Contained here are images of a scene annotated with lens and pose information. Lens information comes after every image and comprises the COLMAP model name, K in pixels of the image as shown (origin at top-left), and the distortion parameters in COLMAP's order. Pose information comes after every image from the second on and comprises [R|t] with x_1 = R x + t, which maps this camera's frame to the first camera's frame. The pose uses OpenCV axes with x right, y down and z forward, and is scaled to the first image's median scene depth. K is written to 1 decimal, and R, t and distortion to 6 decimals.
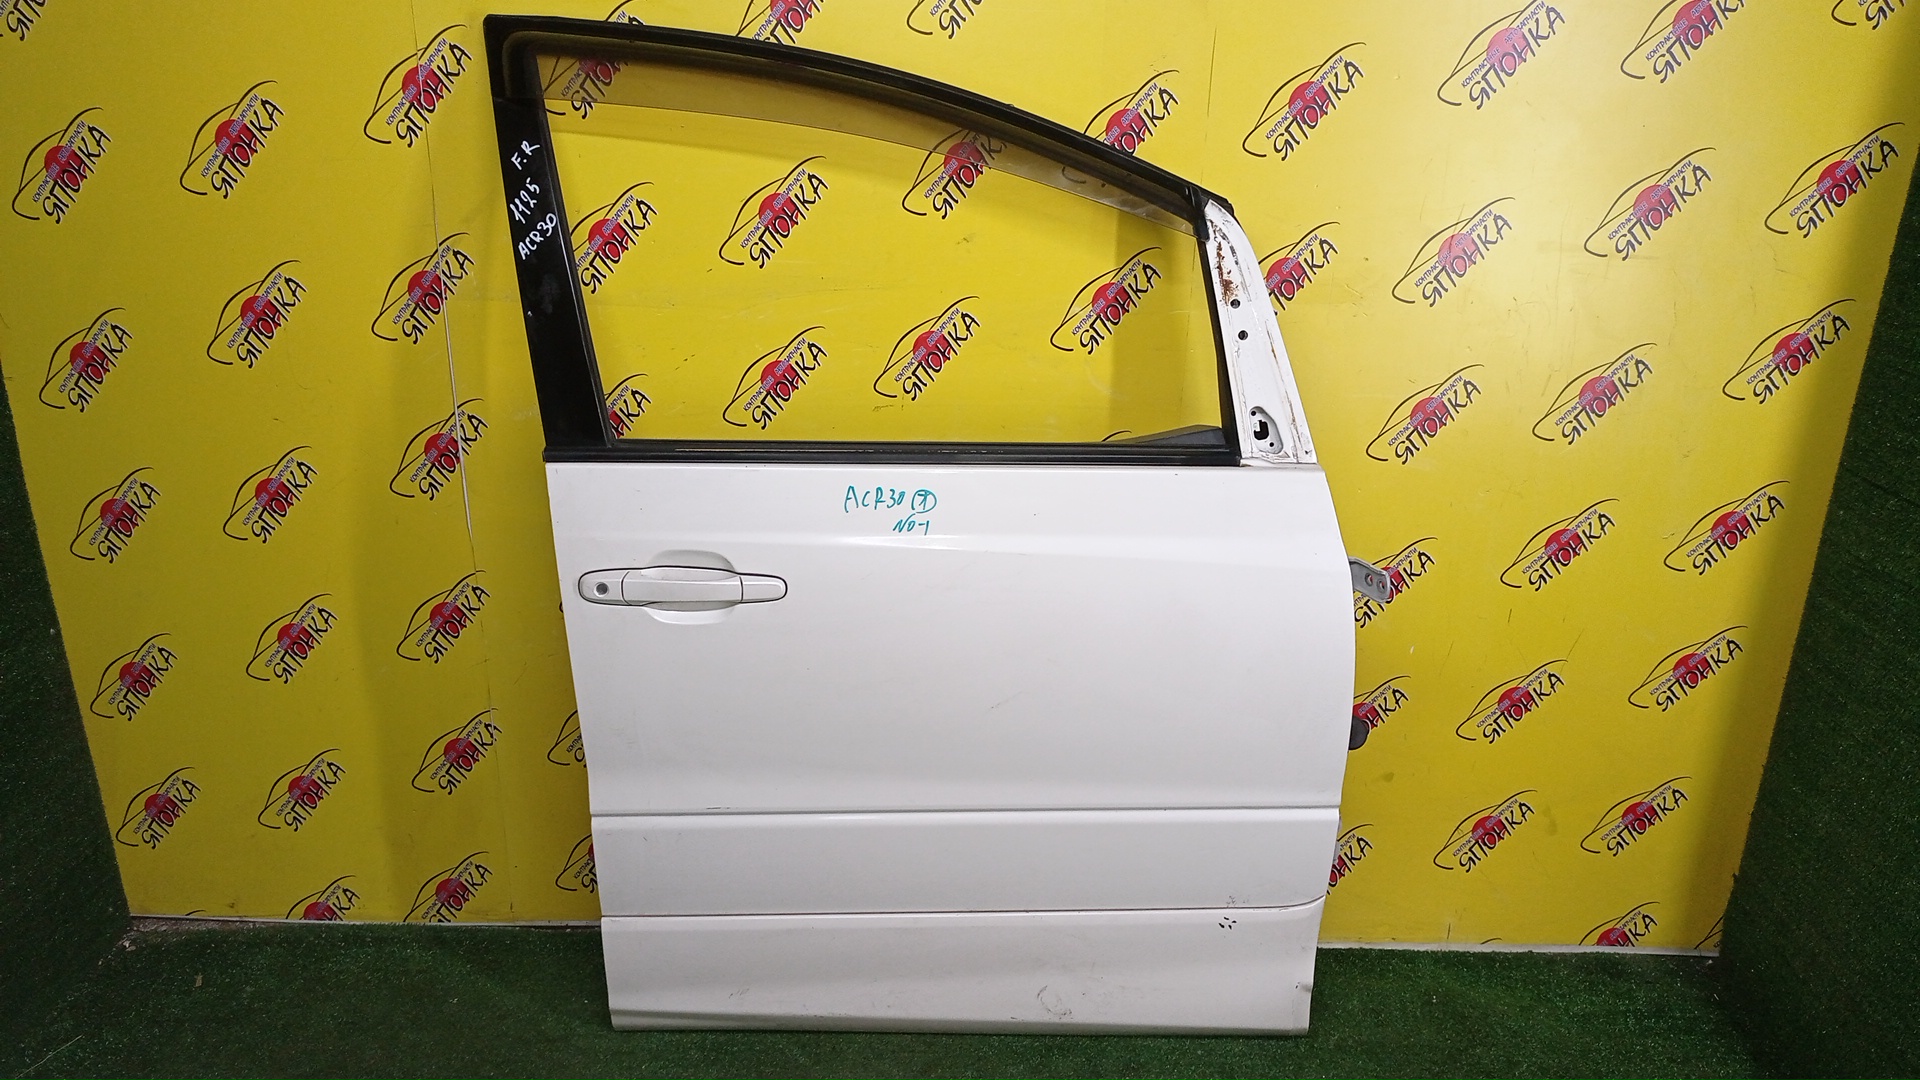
lens RADIAL K [[1445.6, 0, 960.0], [0, 1445.6, 540.0], [0, 0, 1]] dist [0.056575, -0.066485]
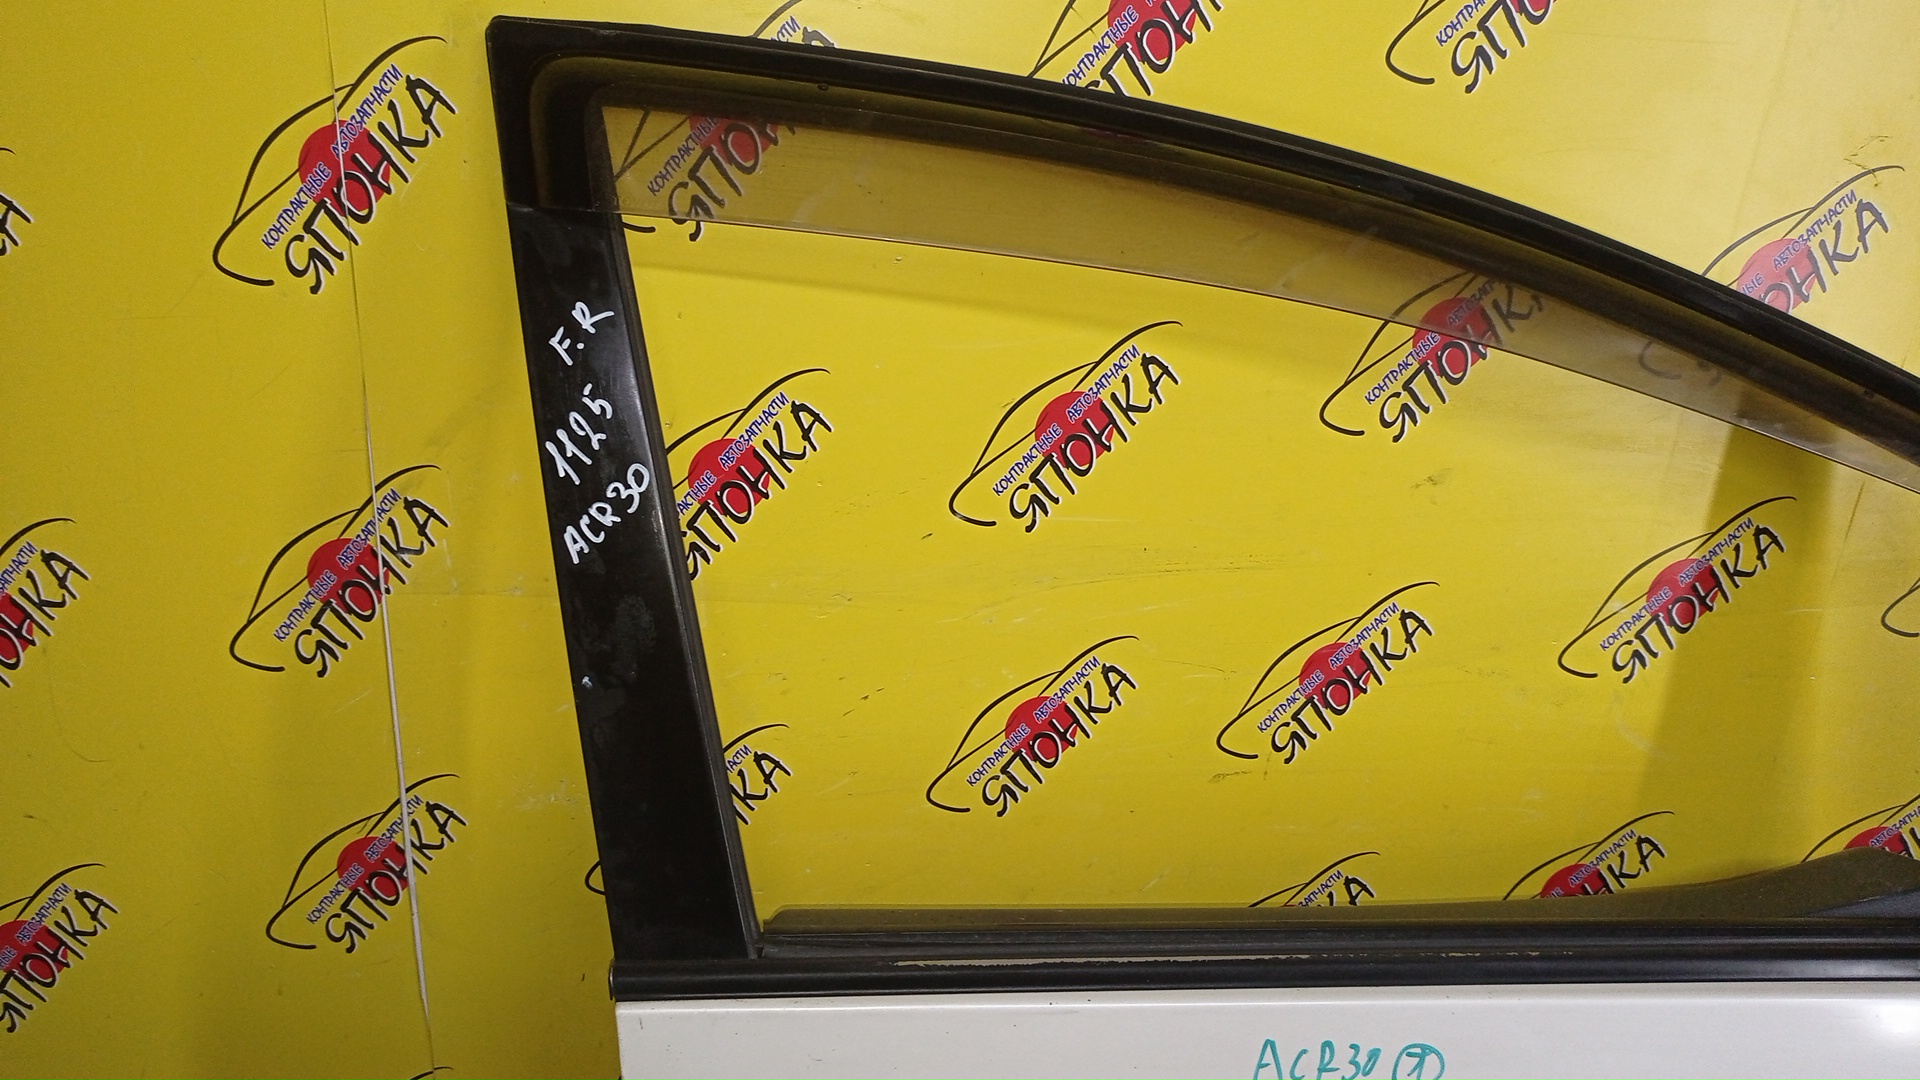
lens RADIAL K [[1445.6, 0, 960.0], [0, 1445.6, 540.0], [0, 0, 1]] dist [0.056575, -0.066485]
pose [[0.997692, 0.008539, 0.067362, -0.204834], [-0.009496, 0.999858, 0.013906, -0.201294], [-0.067234, -0.014514, 0.997632, 0.526678]]
